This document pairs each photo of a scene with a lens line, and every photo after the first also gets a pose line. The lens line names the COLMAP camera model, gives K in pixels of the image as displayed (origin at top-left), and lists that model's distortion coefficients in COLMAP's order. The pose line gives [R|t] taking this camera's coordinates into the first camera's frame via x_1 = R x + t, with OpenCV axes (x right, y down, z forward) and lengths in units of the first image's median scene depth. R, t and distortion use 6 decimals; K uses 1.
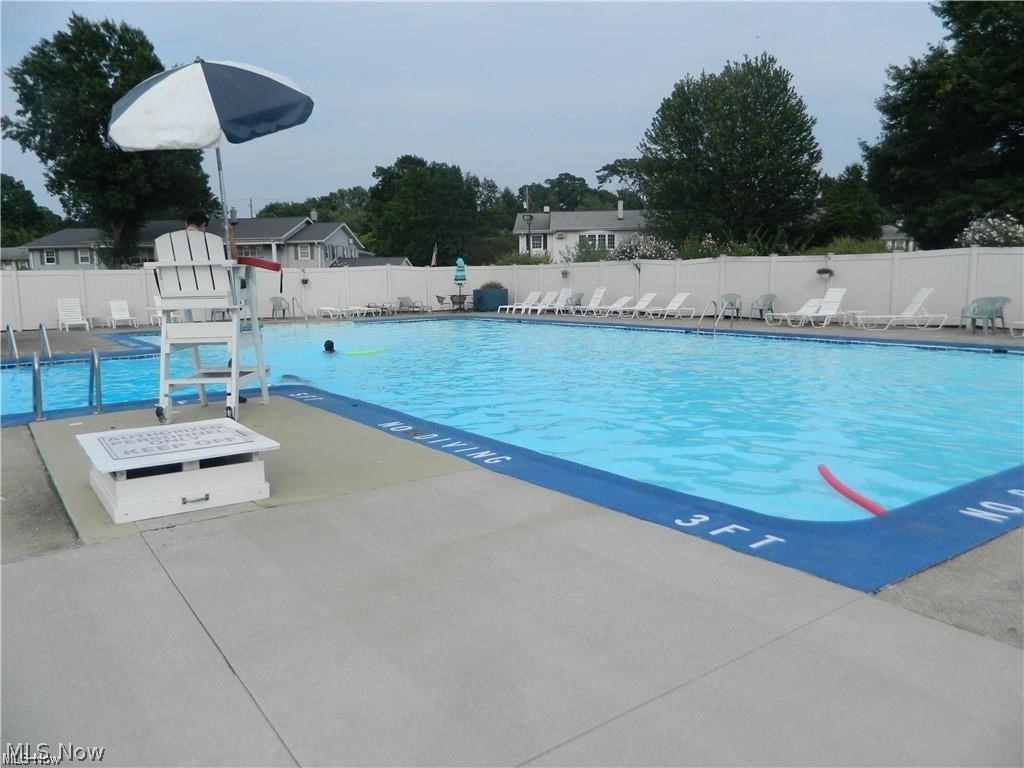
lens RADIAL K [[751.2, 0, 508.4], [0, 751.2, 379.5], [0, 0, 1]] dist [0.009975, -0.001057]
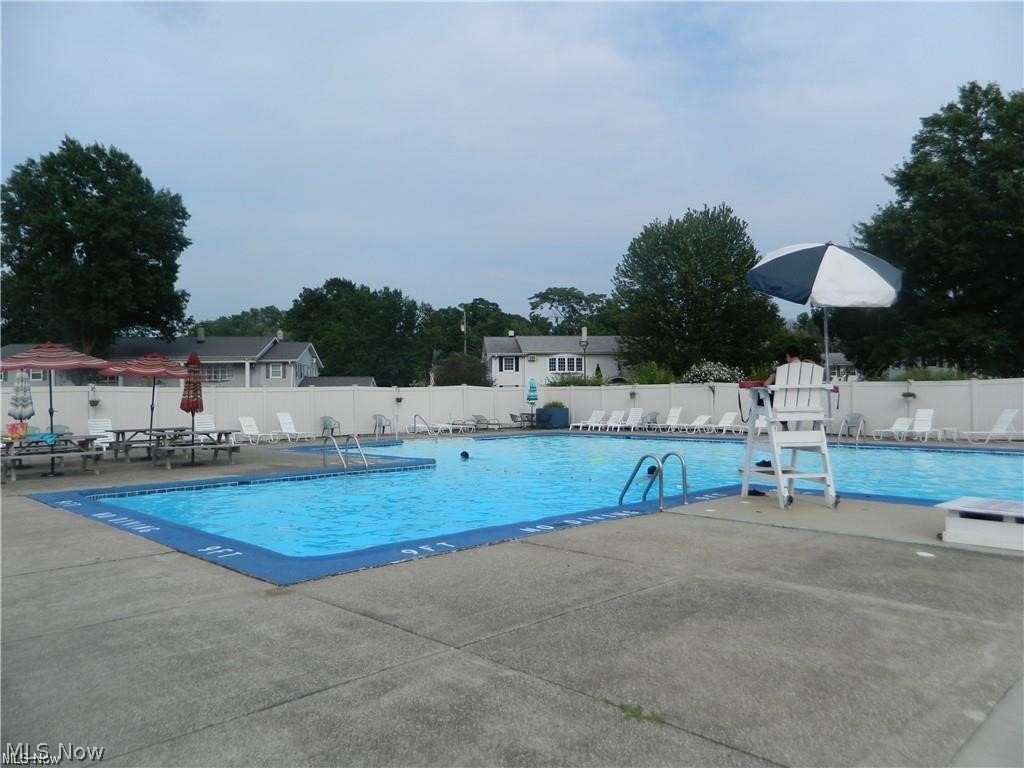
lens RADIAL K [[751.2, 0, 518.4], [0, 751.2, 382.2], [0, 0, 1]] dist [0.009975, -0.001057]
pose [[0.989914, 0.009874, 0.141322, -0.113341], [0.012163, 0.987961, -0.154227, 0.003868], [-0.141144, 0.154391, 0.977876, -0.023461]]
